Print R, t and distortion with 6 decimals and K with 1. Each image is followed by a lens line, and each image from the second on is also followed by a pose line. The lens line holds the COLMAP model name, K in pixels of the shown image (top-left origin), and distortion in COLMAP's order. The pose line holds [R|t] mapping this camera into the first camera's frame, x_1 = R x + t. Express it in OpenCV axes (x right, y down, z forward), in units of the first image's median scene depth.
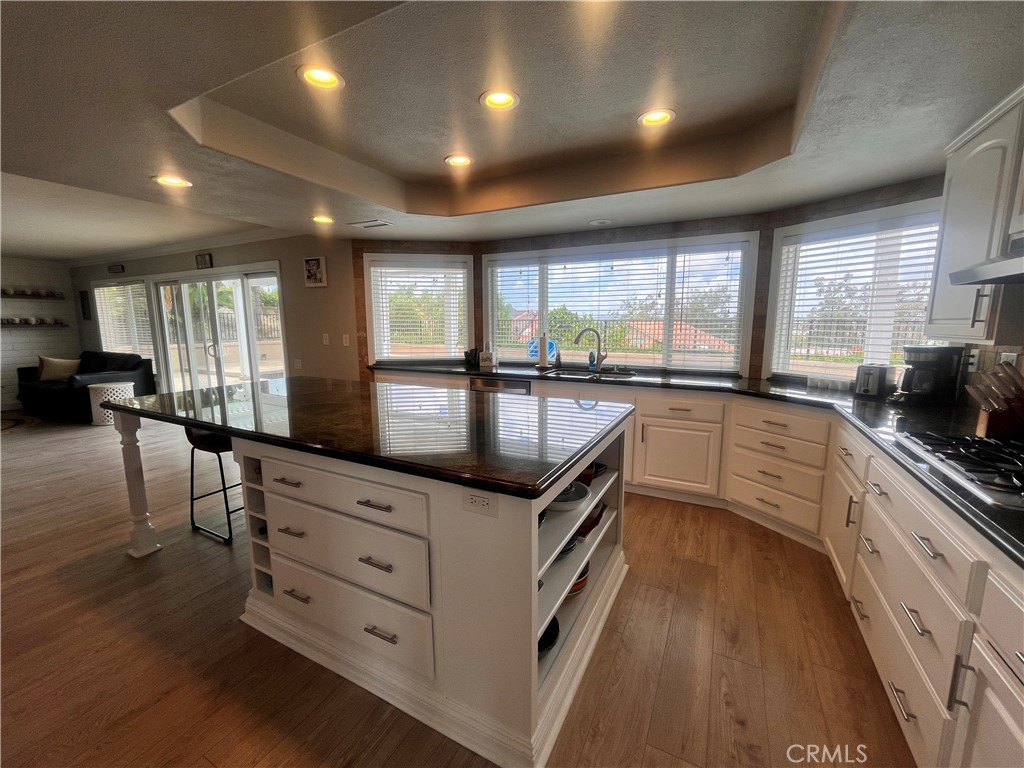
lens RADIAL K [[416.1, 0, 514.9], [0, 416.1, 382.2], [0, 0, 1]] dist [0.004453, 0.000247]
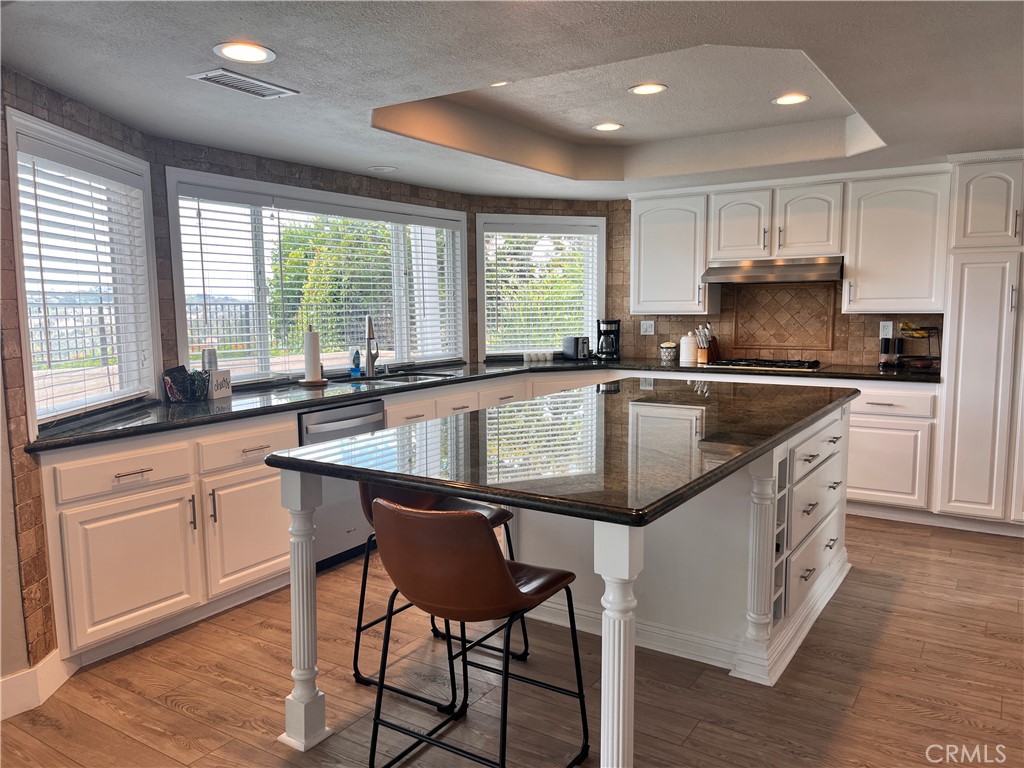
lens RADIAL K [[778.9, 0, 514.2], [0, 778.9, 387.7], [0, 0, 1]] dist [0.066086, 0.004089]
pose [[0.109356, -0.110952, 0.987791, -1.071880], [0.156315, 0.983306, 0.093143, -0.093662], [-0.981635, 0.144221, 0.124874, 0.613094]]
